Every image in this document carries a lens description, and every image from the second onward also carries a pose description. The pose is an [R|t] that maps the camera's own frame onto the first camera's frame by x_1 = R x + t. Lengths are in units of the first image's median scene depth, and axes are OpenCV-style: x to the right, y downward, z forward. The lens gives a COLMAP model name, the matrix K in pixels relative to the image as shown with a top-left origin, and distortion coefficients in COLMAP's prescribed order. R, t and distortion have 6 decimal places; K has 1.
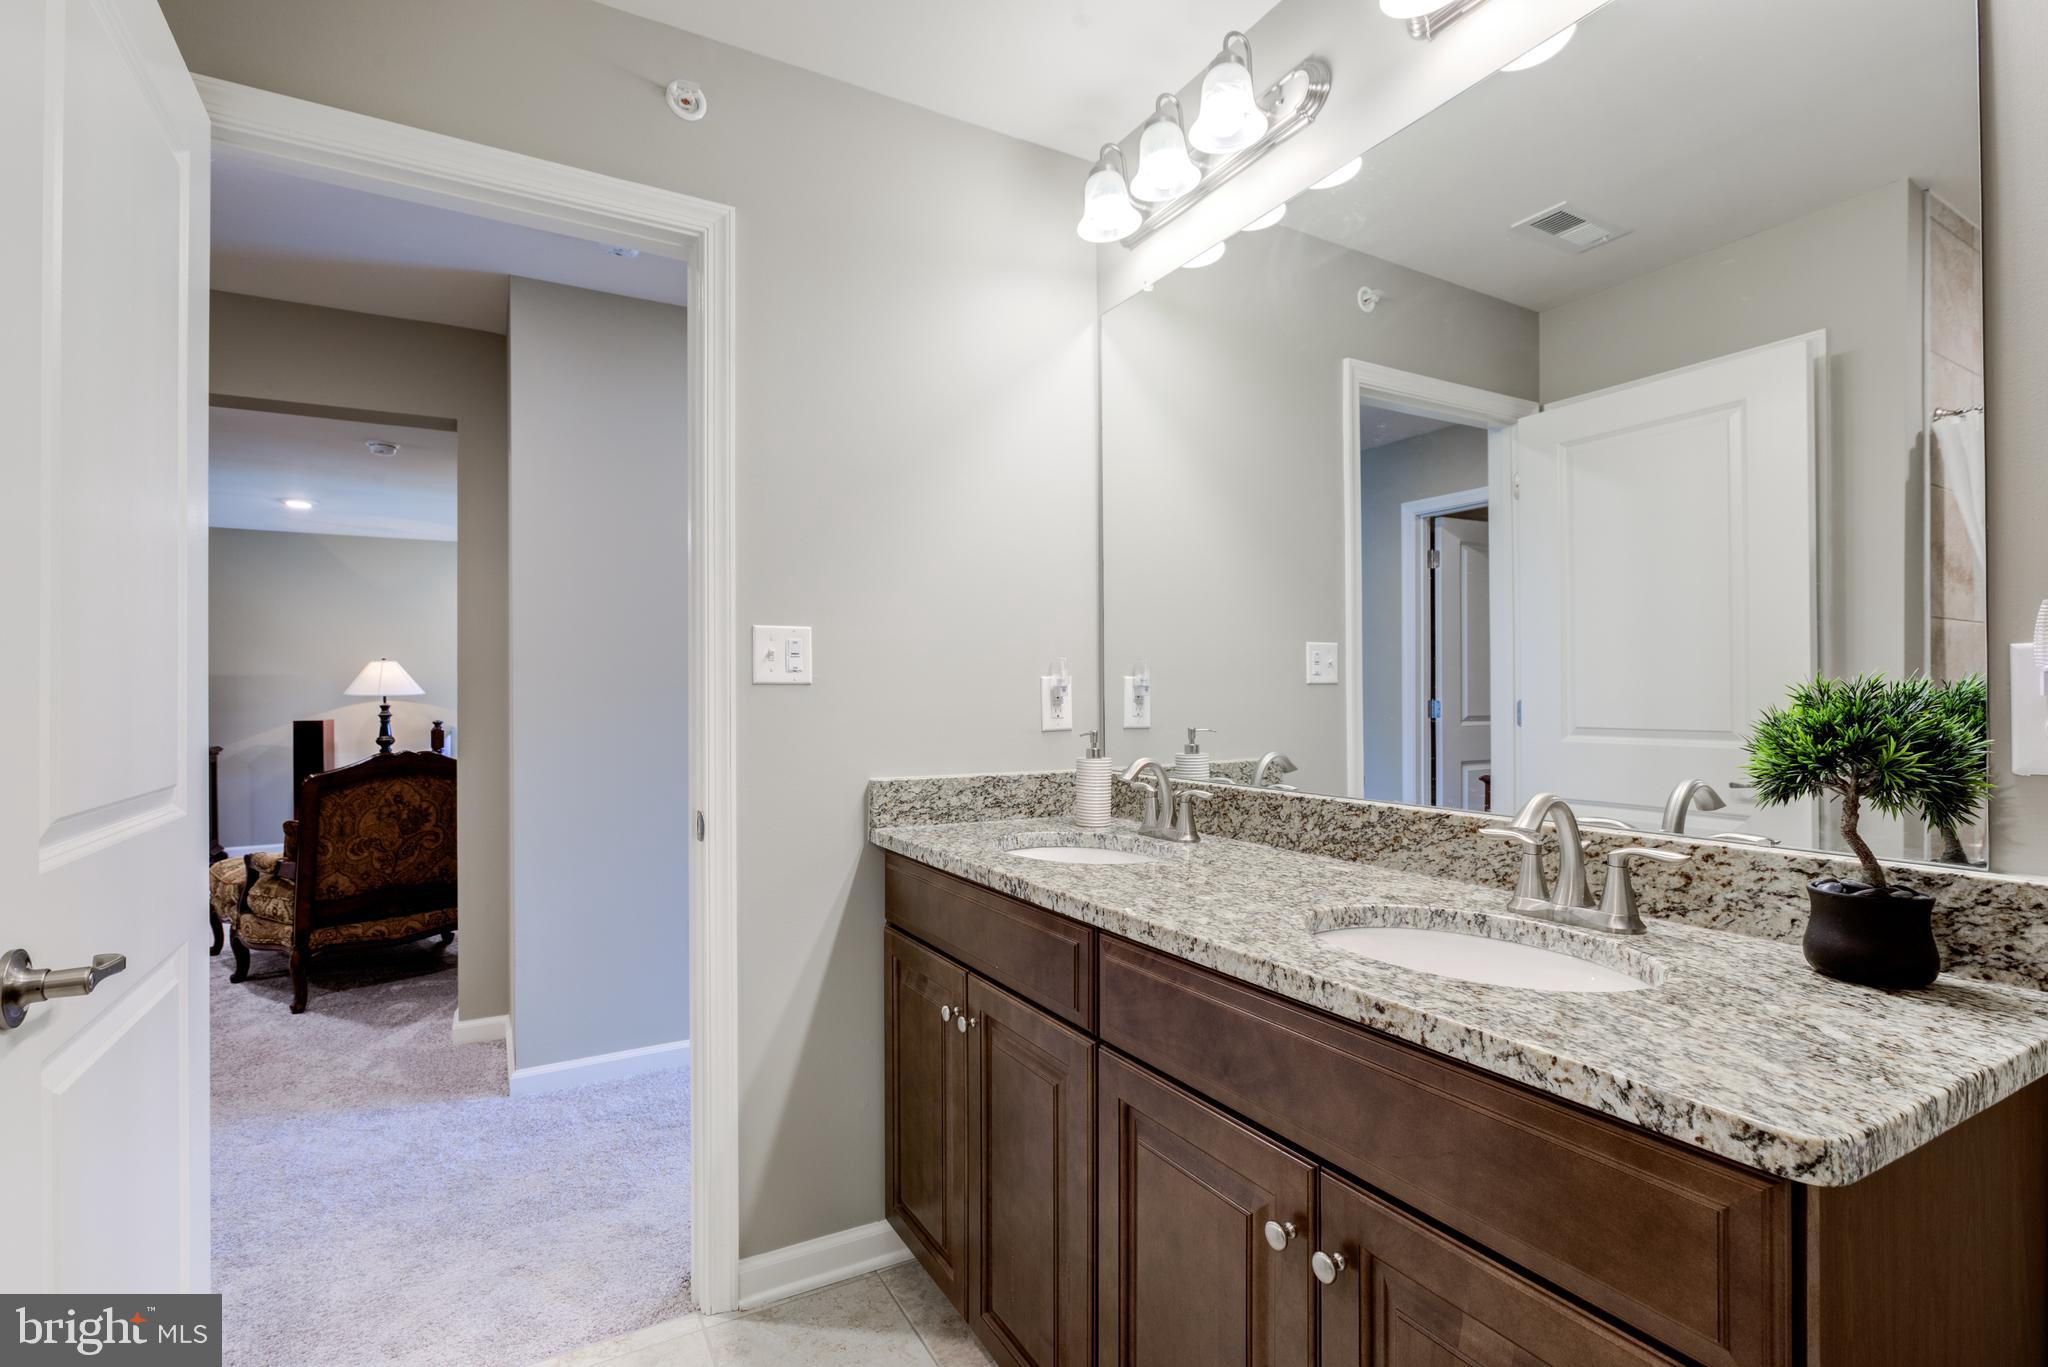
lens RADIAL K [[943.2, 0, 1024.0], [0, 943.2, 683.5], [0, 0, 1]] dist [0.000581, 0.000402]
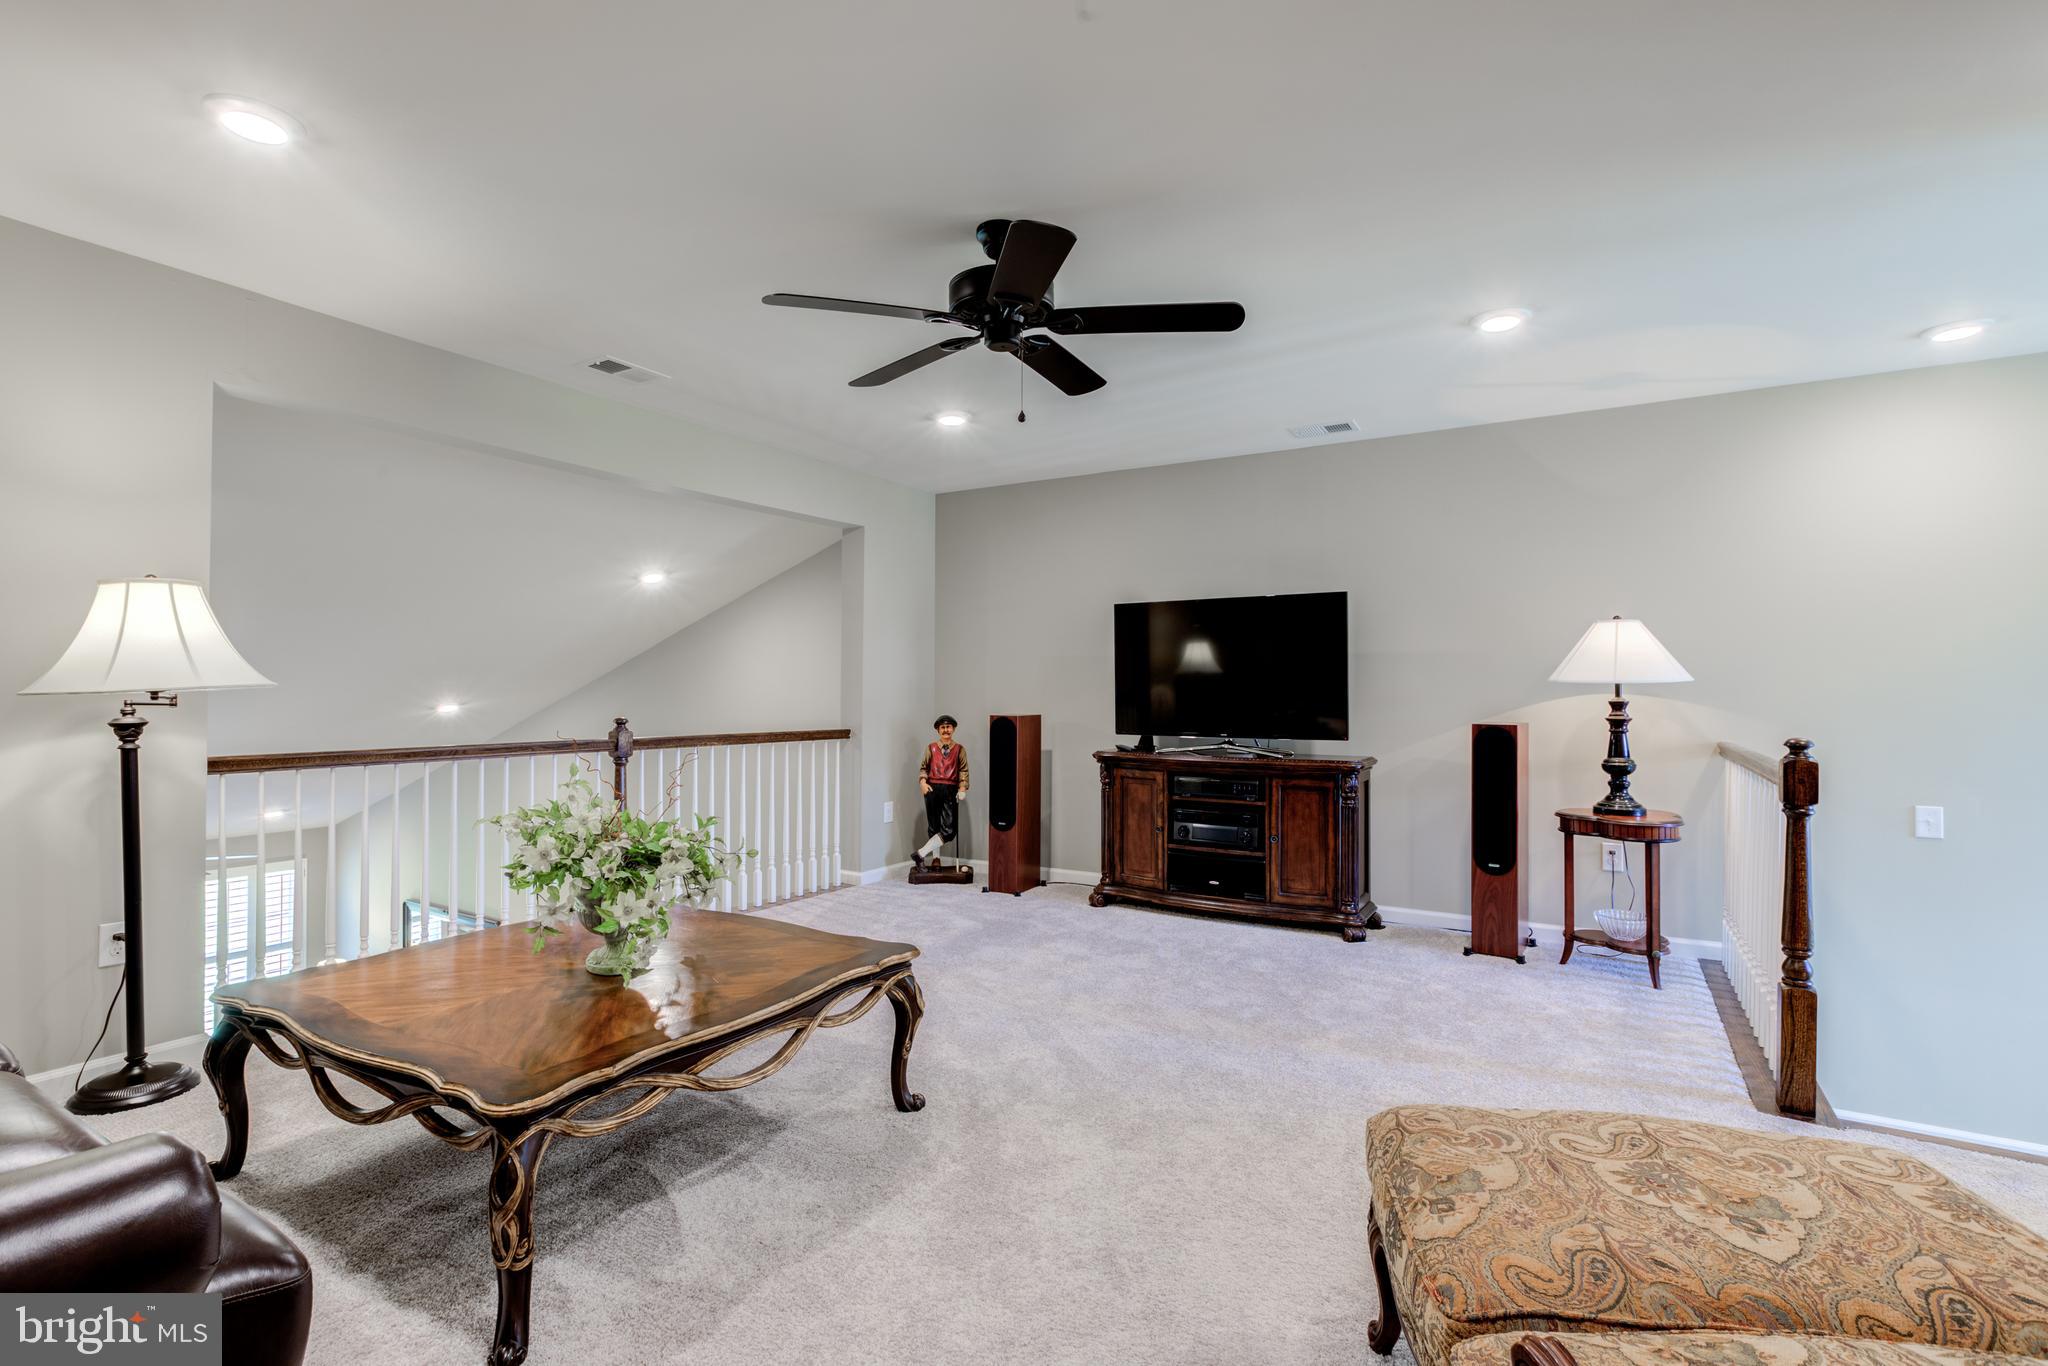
lens RADIAL K [[943.2, 0, 1024.0], [0, 943.2, 683.0], [0, 0, 1]] dist [0.000581, 0.000402]
pose [[0.496360, 0.008375, -0.868076, -0.372641], [-0.010446, 0.999939, 0.003675, 0.014070], [0.868054, 0.007244, 0.496417, 0.426750]]
